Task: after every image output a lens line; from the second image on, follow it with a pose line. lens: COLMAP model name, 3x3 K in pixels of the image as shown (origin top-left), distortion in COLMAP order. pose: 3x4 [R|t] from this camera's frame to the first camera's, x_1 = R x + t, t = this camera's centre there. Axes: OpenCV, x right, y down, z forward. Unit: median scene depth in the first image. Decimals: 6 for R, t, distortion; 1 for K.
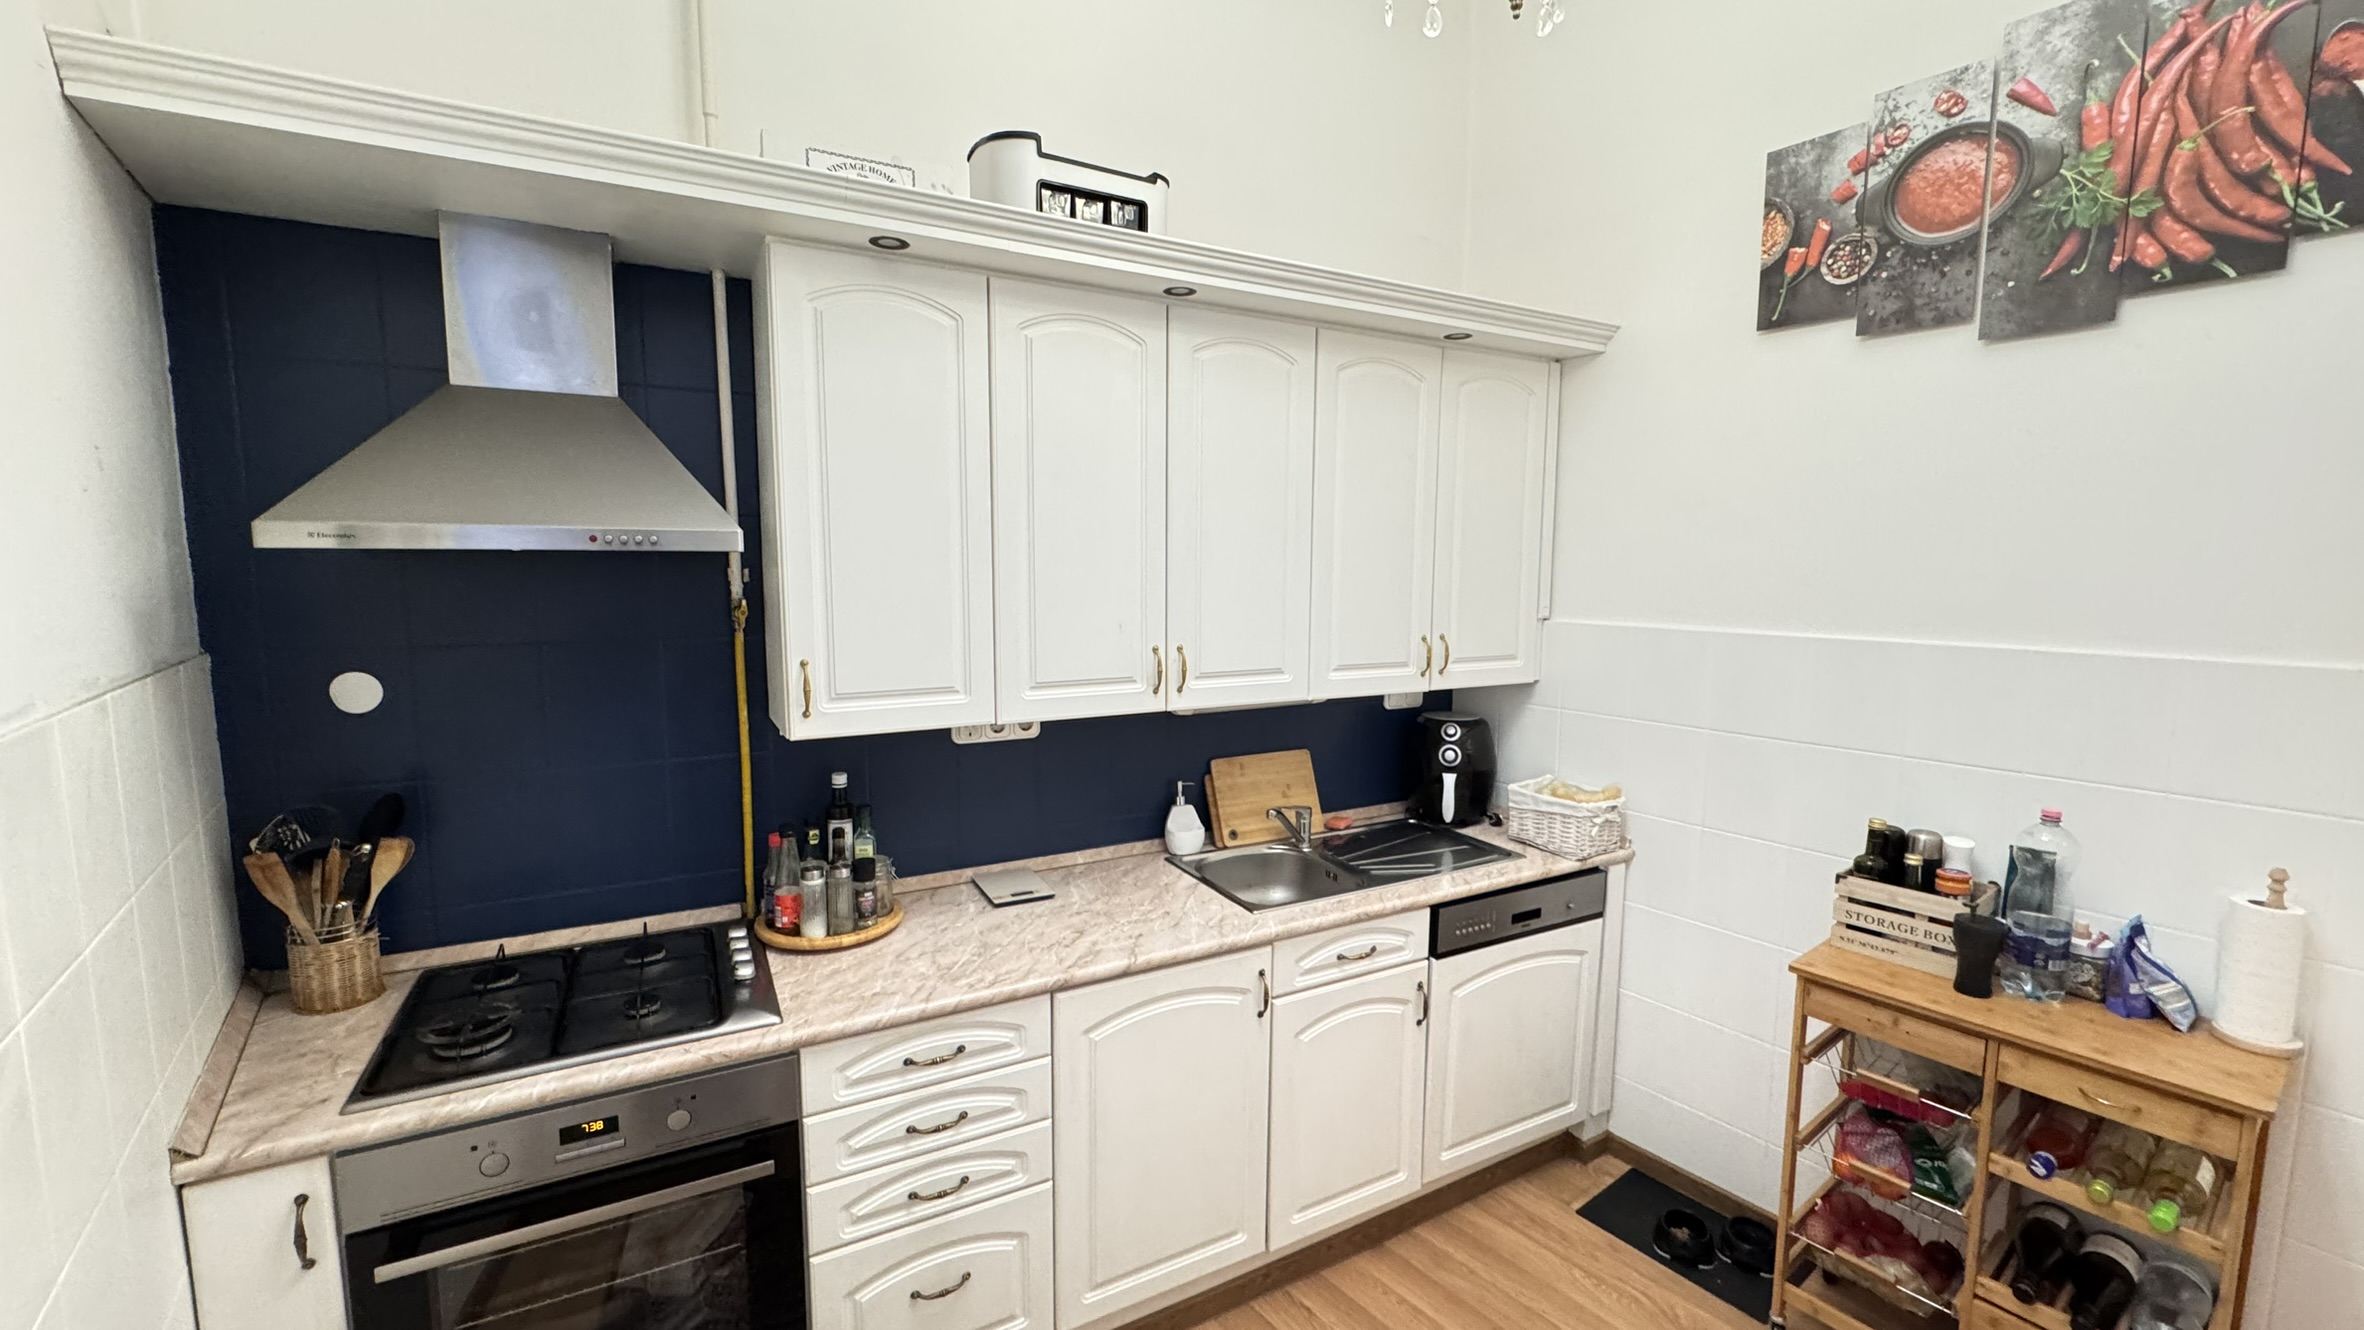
lens RADIAL K [[944.7, 0, 1175.8], [0, 944.7, 670.1], [0, 0, 1]] dist [-0.000471, 0.000378]
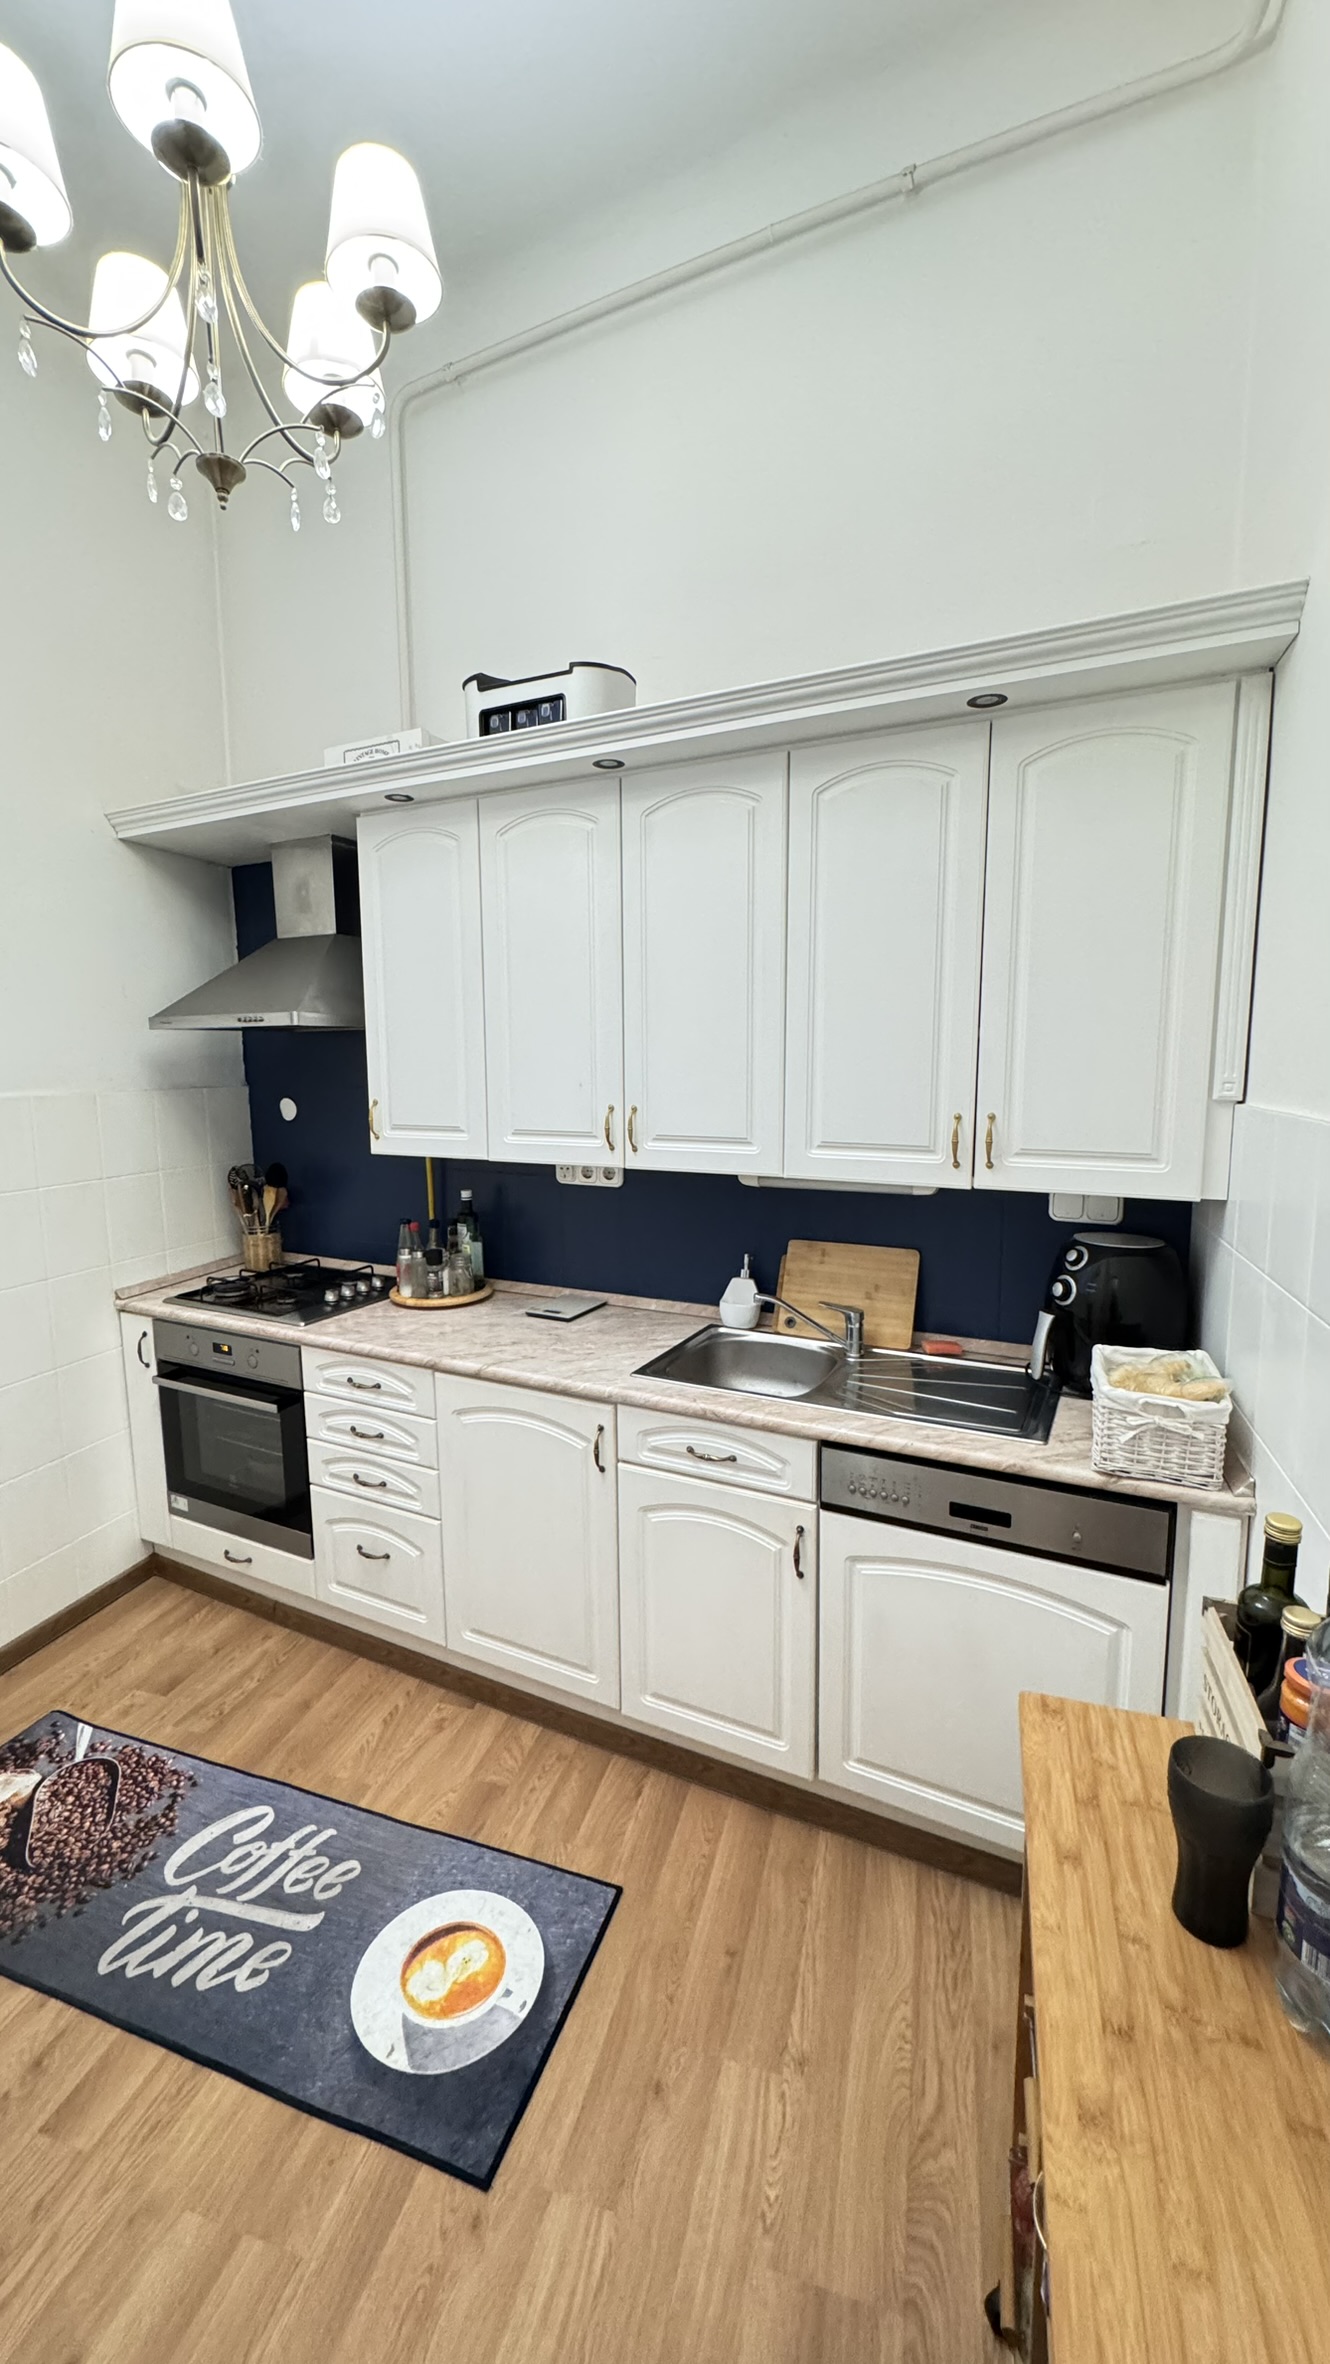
lens RADIAL K [[990.2, 0, 665.0], [0, 990.2, 1182.0], [0, 0, 1]] dist [-0.000519, 0.000085]
pose [[0.548646, 0.101005, -0.829931, 0.921677], [-0.082347, 0.994377, 0.066581, -0.018360], [0.831989, 0.031813, 0.553879, 0.428781]]
